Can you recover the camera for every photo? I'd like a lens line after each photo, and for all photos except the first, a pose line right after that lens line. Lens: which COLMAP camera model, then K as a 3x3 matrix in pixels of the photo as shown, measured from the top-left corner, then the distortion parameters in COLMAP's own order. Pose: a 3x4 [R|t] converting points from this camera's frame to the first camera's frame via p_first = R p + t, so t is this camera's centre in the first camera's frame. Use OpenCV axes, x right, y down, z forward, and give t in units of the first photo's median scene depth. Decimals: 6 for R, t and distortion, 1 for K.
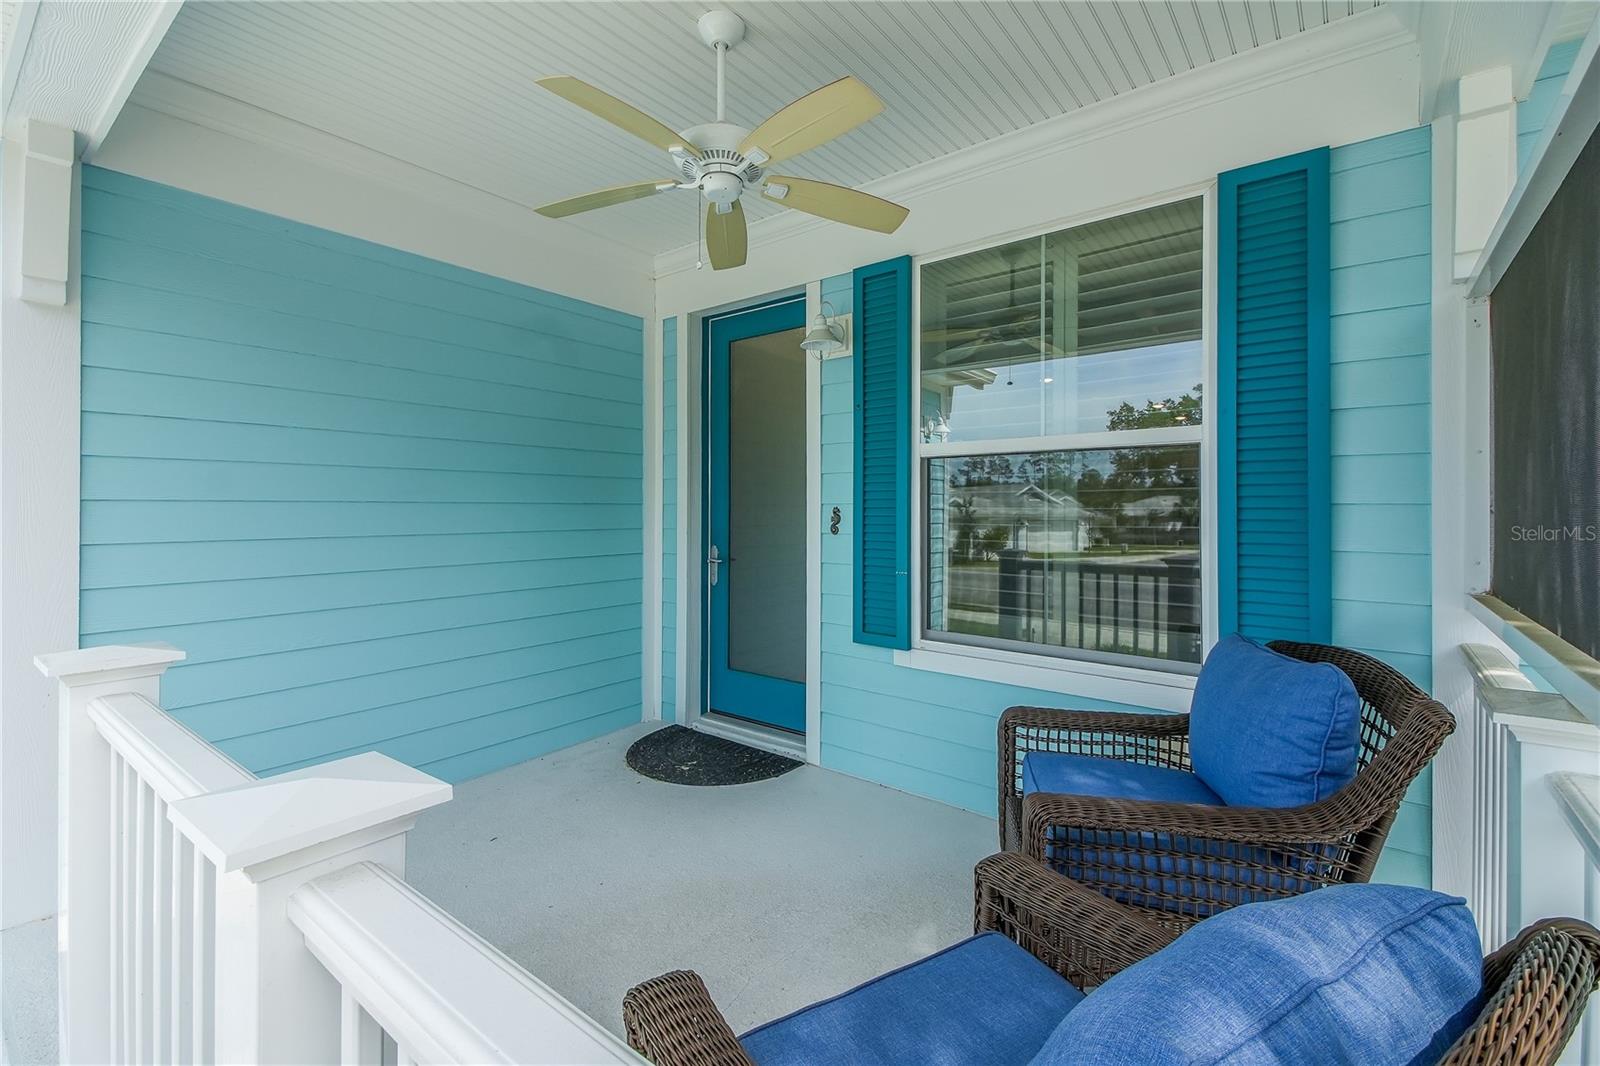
lens RADIAL K [[704.9, 0, 794.2], [0, 704.9, 503.8], [0, 0, 1]] dist [0.049356, -0.024434]
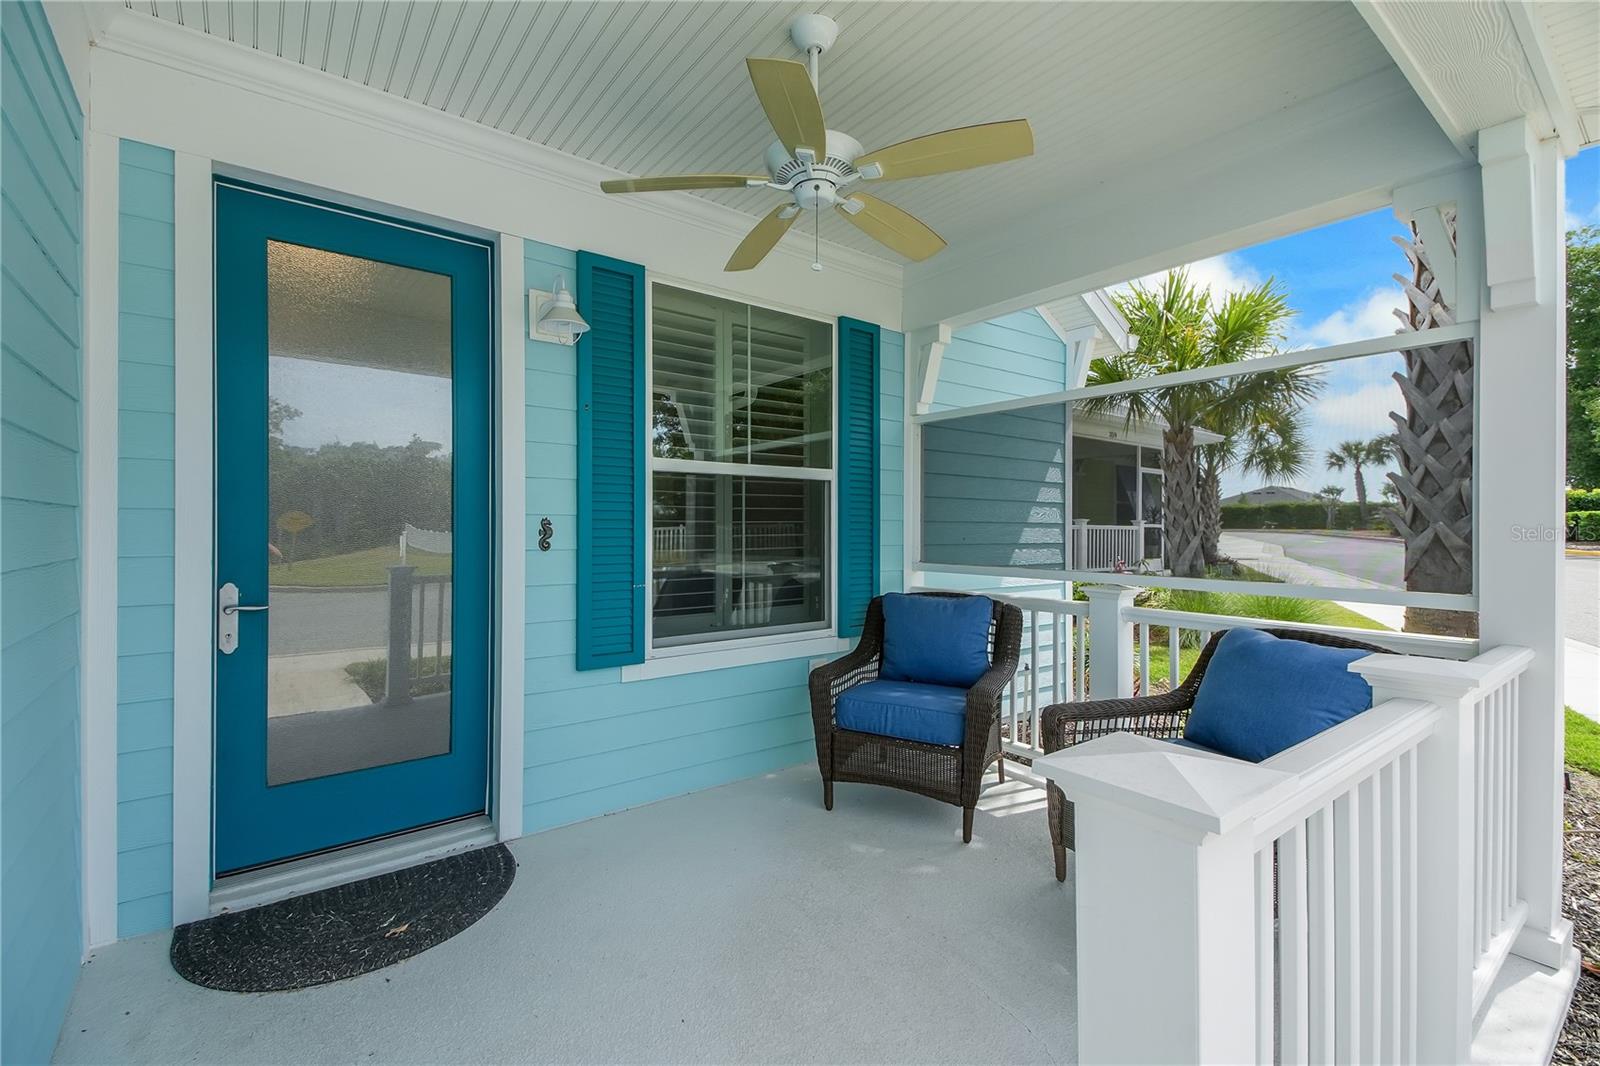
lens RADIAL K [[692.3, 0, 792.6], [0, 692.3, 525.8], [0, 0, 1]] dist [0.057088, -0.027233]
pose [[0.248920, 0.003916, 0.968516, -0.707206], [-0.004609, 0.999985, -0.002859, 0.015544], [-0.968513, -0.003752, 0.248935, 0.529625]]
